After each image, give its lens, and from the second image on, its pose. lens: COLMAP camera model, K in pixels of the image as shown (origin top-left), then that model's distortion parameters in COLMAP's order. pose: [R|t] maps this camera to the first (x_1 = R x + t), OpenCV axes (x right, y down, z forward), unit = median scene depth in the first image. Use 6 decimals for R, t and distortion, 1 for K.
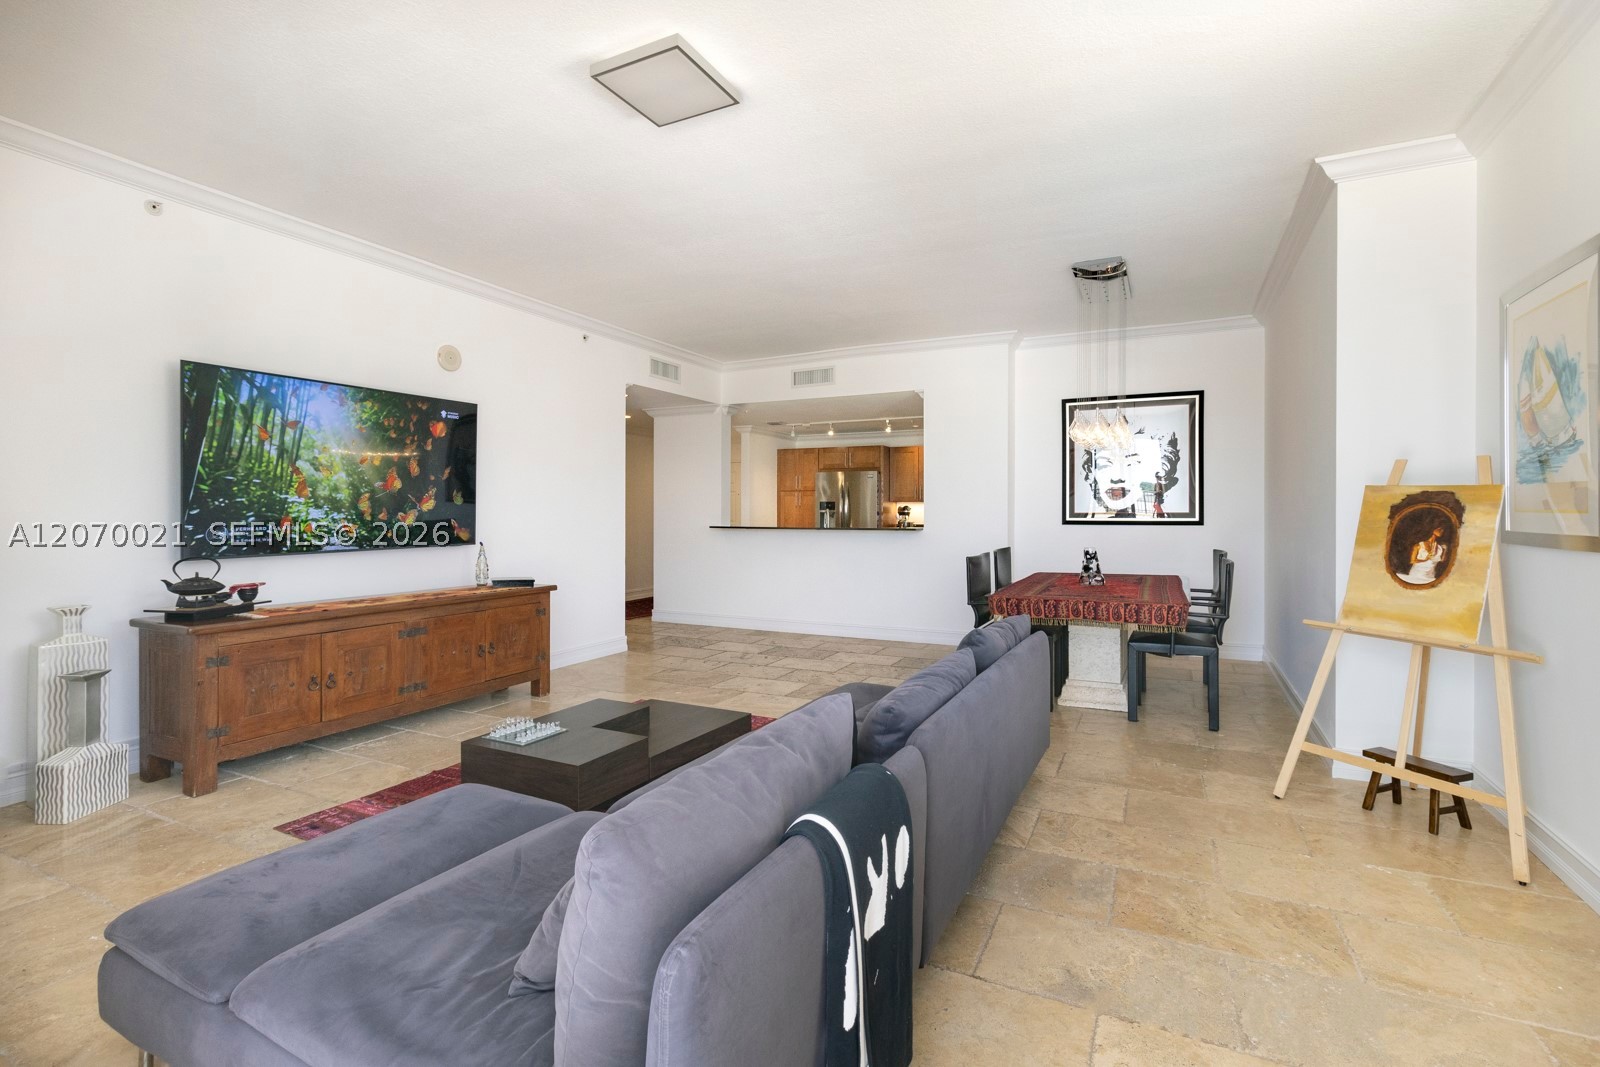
lens RADIAL K [[735.8, 0, 810.9], [0, 735.8, 508.8], [0, 0, 1]] dist [0.003135, 0.002062]
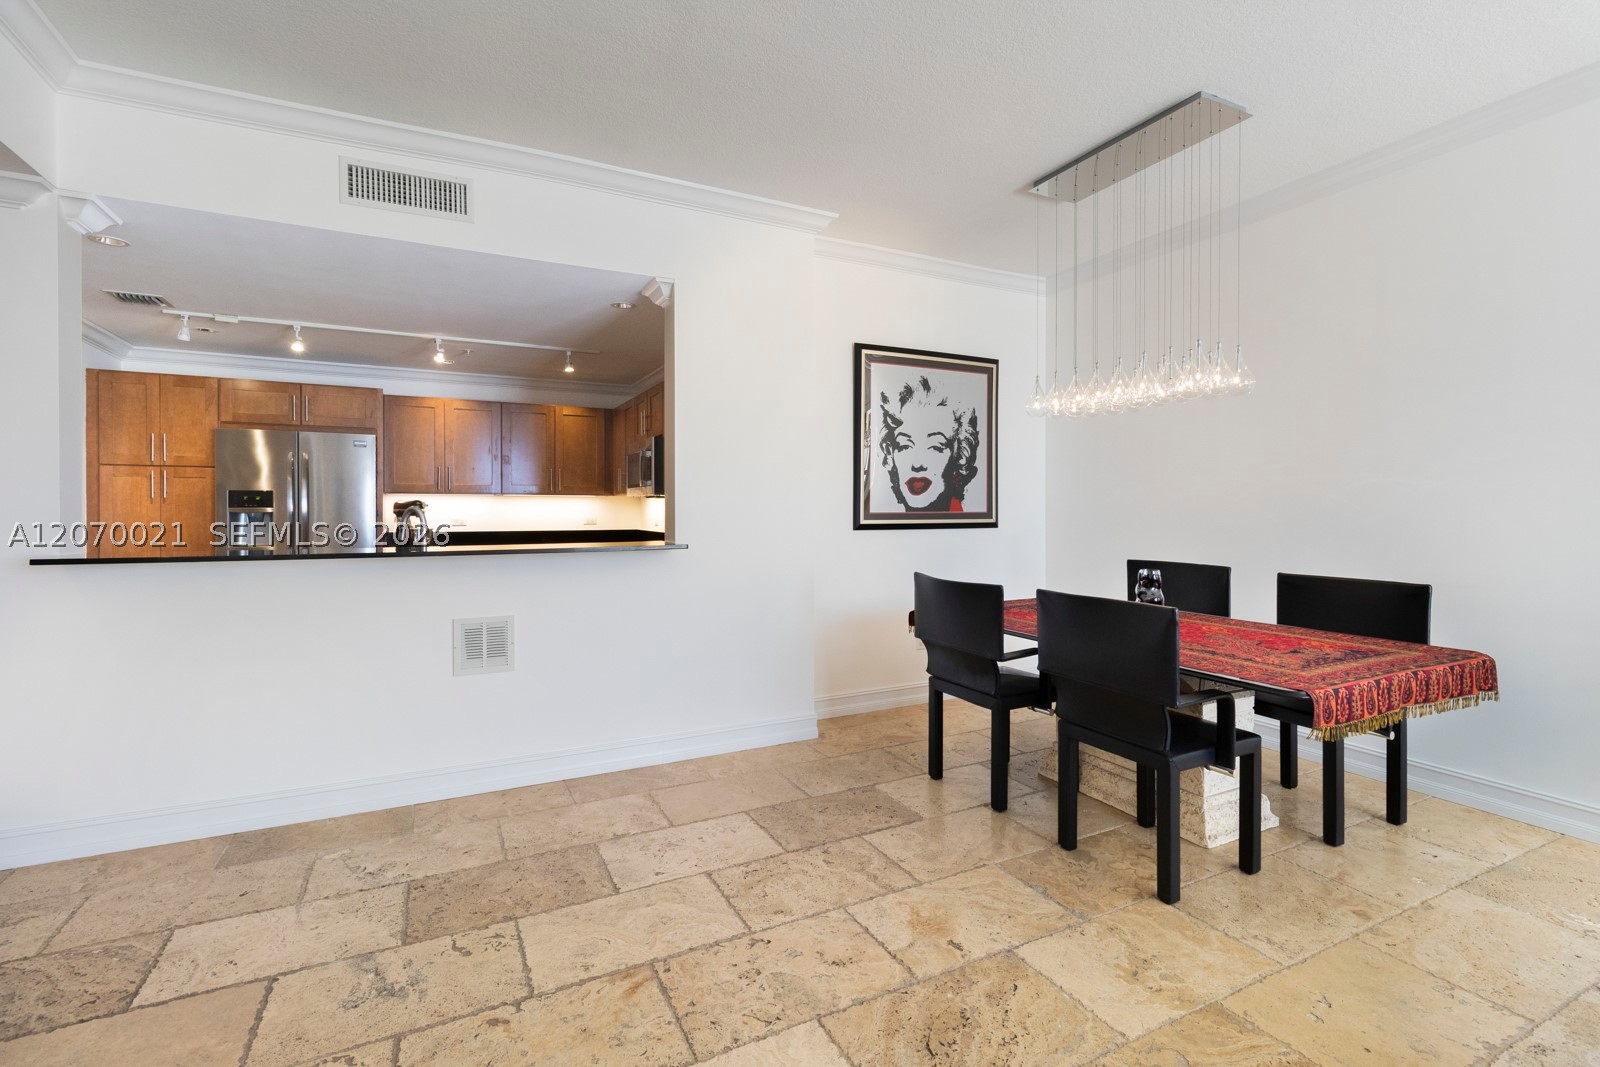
lens RADIAL K [[735.8, 0, 796.1], [0, 735.8, 515.6], [0, 0, 1]] dist [0.003135, 0.002062]
pose [[0.598792, -0.012009, 0.800815, -0.230935], [-0.001971, 0.999862, 0.016468, -0.003041], [-0.800902, -0.011439, 0.598686, 0.653054]]
